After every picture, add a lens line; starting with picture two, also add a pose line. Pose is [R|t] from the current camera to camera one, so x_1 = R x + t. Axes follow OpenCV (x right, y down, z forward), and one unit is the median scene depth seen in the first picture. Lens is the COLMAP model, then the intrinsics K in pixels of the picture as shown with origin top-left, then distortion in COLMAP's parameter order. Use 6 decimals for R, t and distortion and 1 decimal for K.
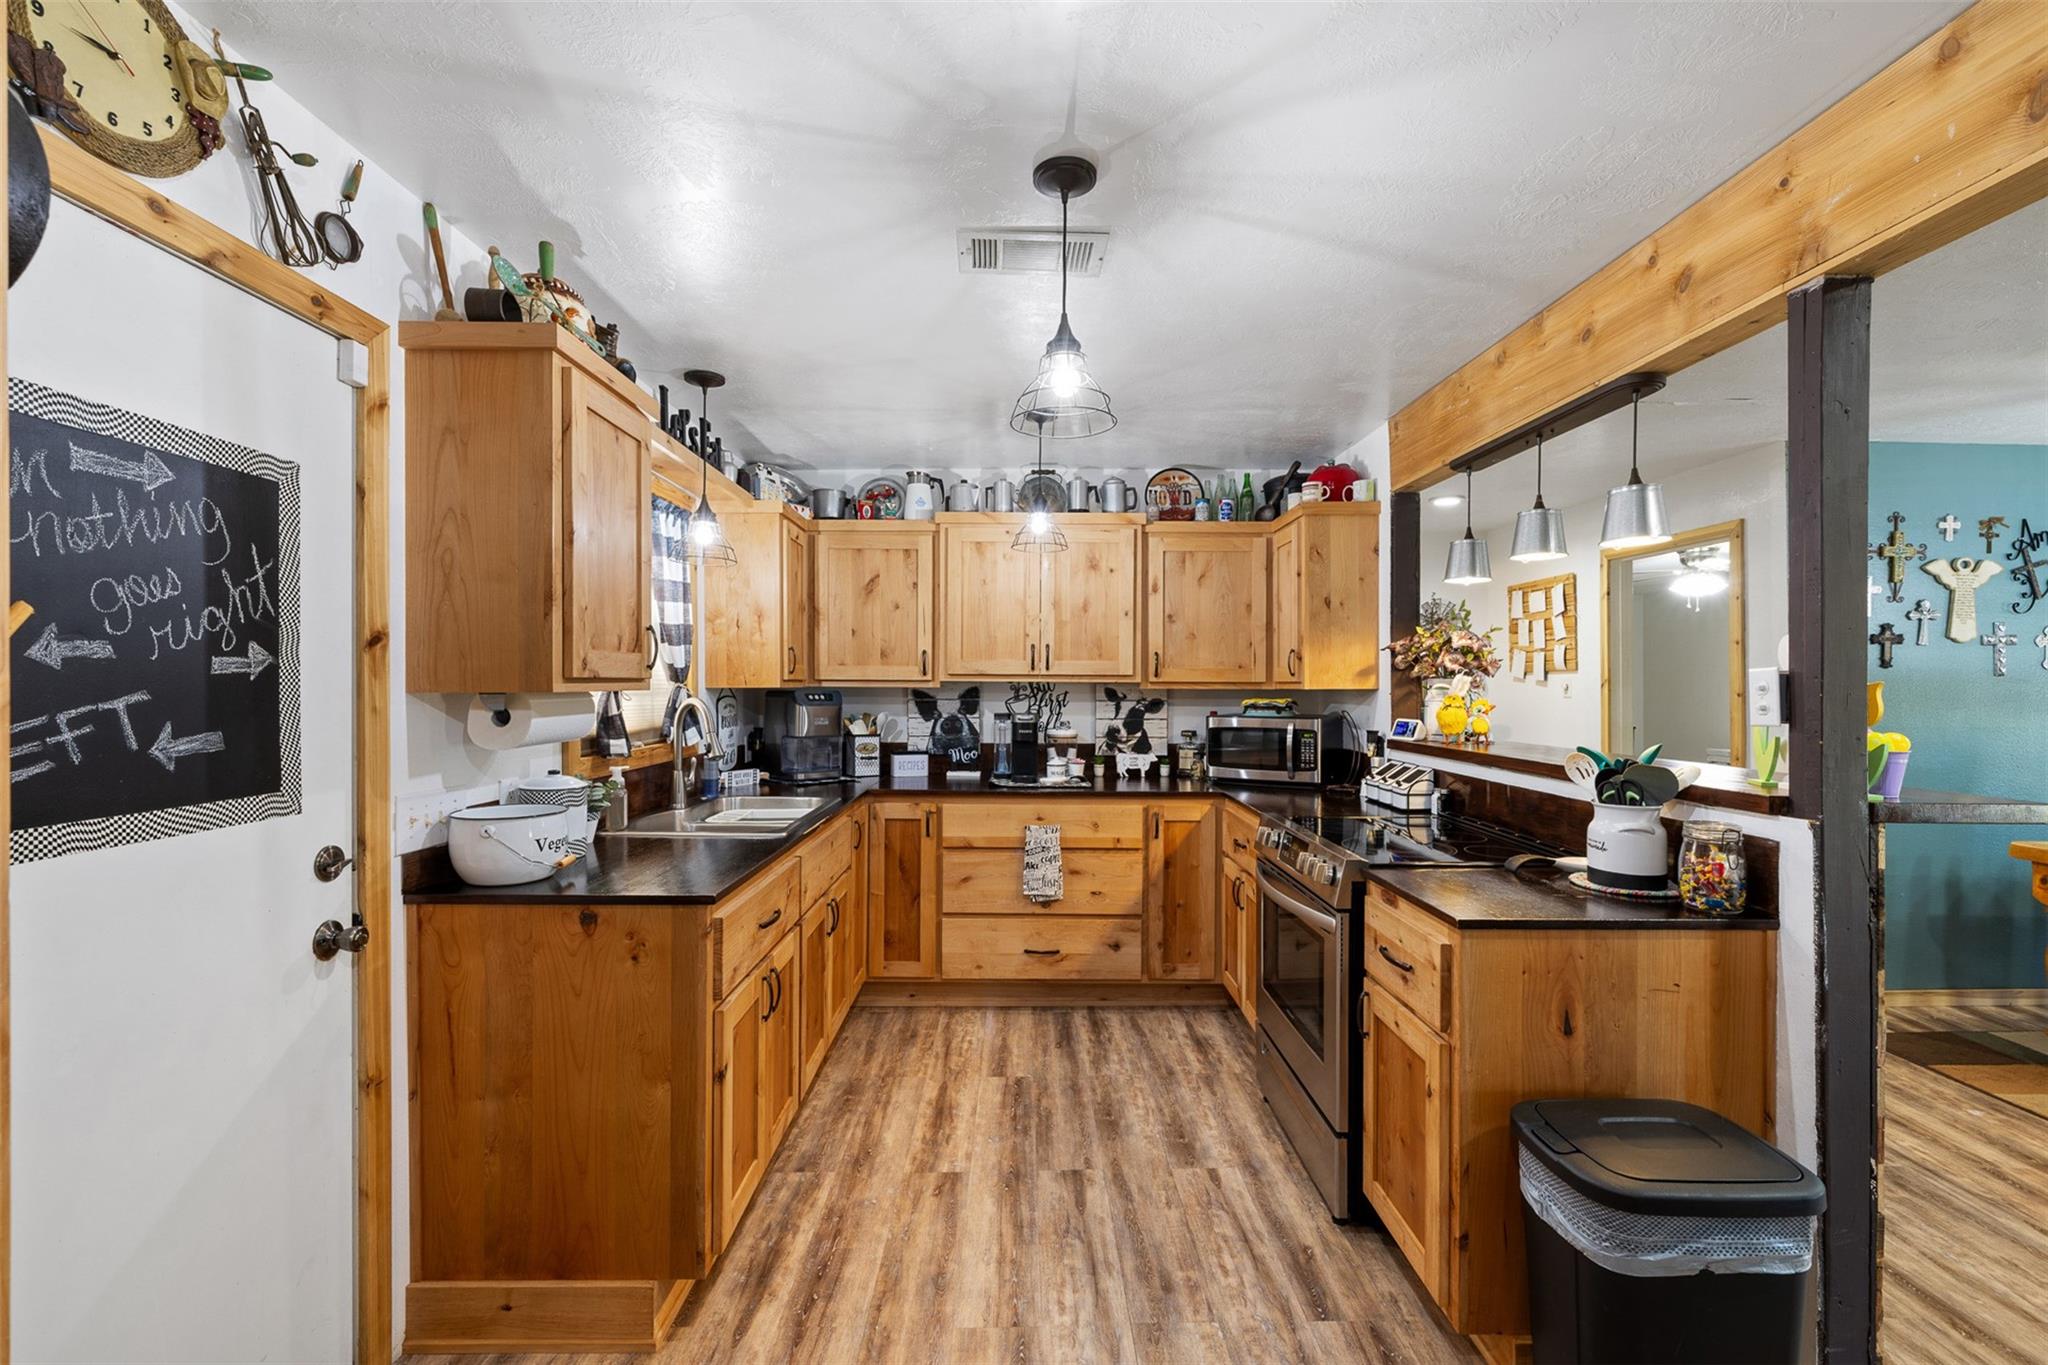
lens RADIAL K [[879.9, 0, 1024.0], [0, 879.9, 682.5], [0, 0, 1]] dist [0.001173, 0.000095]
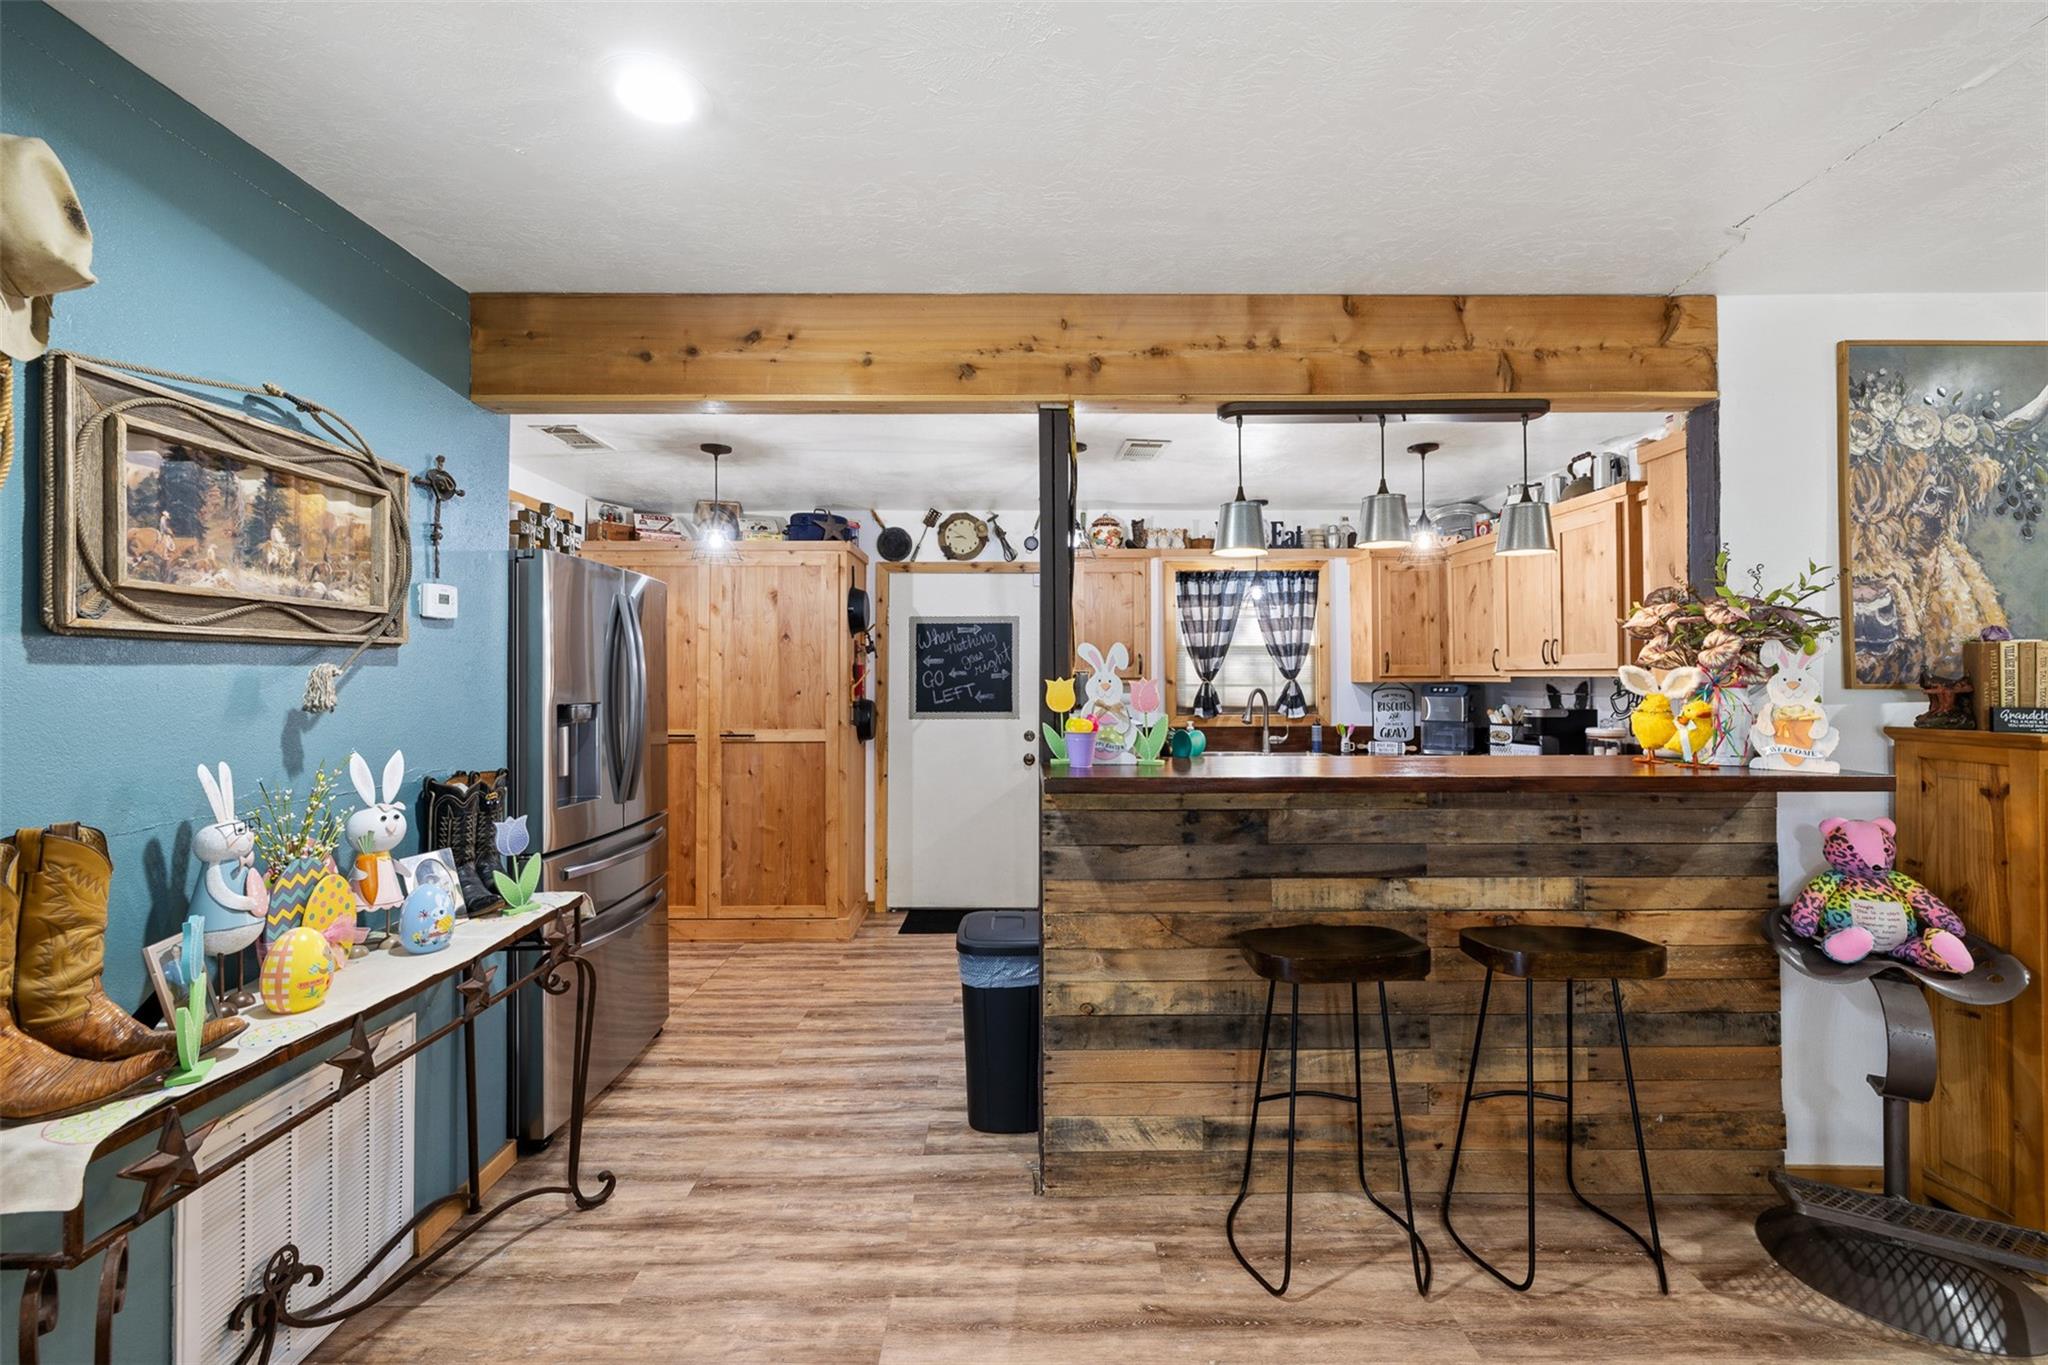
lens RADIAL K [[869.8, 0, 1025.5], [0, 869.8, 656.0], [0, 0, 1]] dist [0.002361, -0.000025]
pose [[-0.002704, -0.028634, -0.999586, 2.395662], [0.004929, 0.999577, -0.028647, 0.002185], [0.999984, -0.005004, -0.002562, 0.975296]]
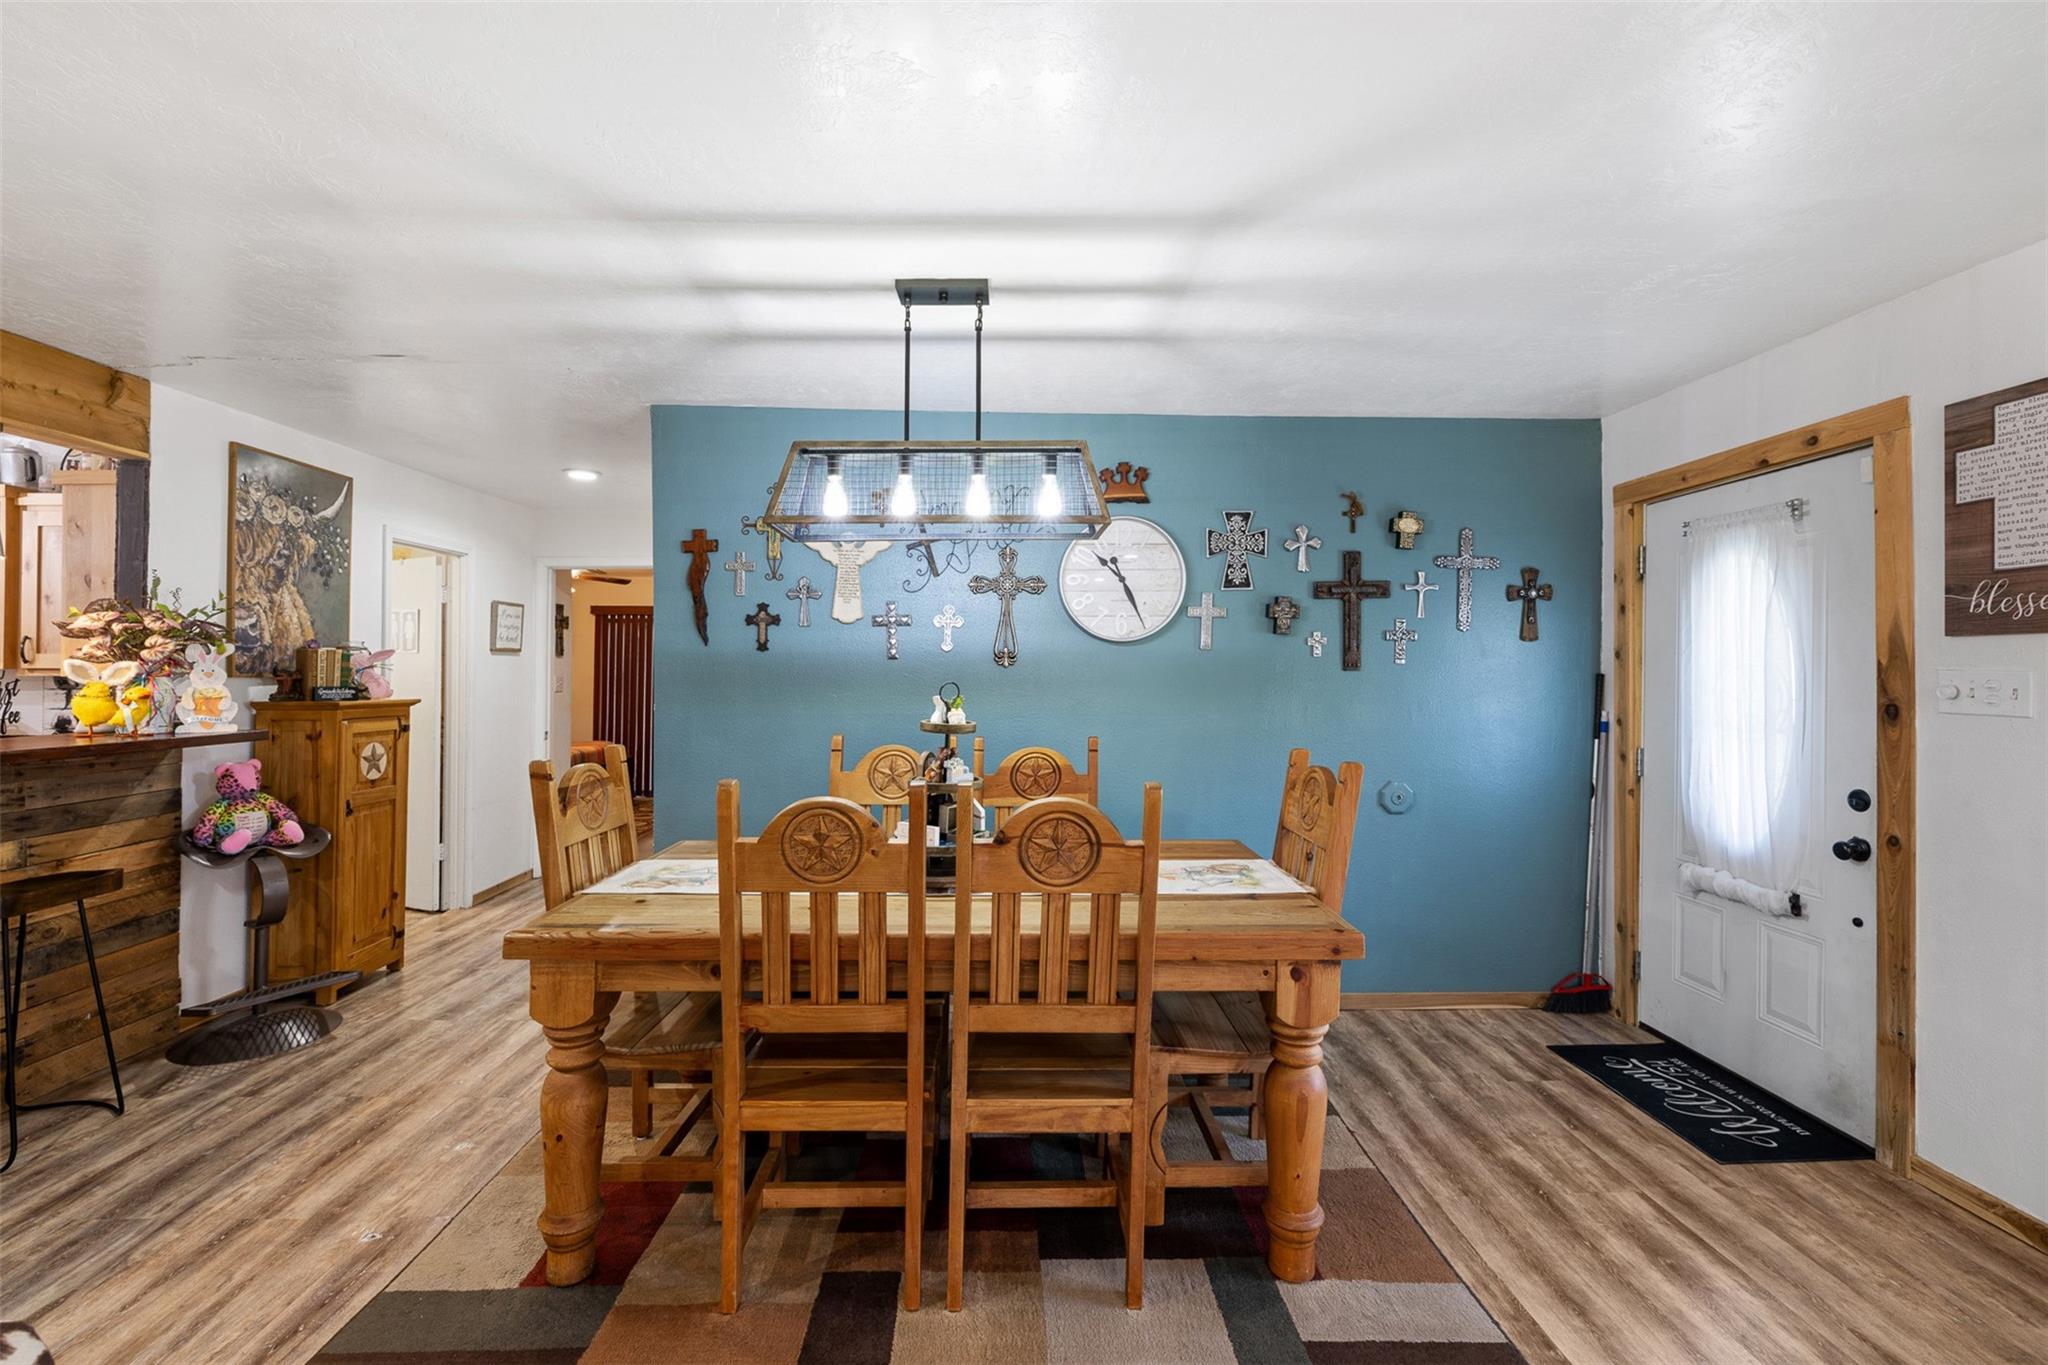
lens RADIAL K [[863.3, 0, 1002.3], [0, 863.3, 663.6], [0, 0, 1]] dist [-0.000152, -0.000291]
pose [[0.999979, -0.001988, 0.006226, 2.817477], [0.002019, 0.999985, -0.005075, 0.002677], [-0.006216, 0.005088, 0.999968, 0.228236]]
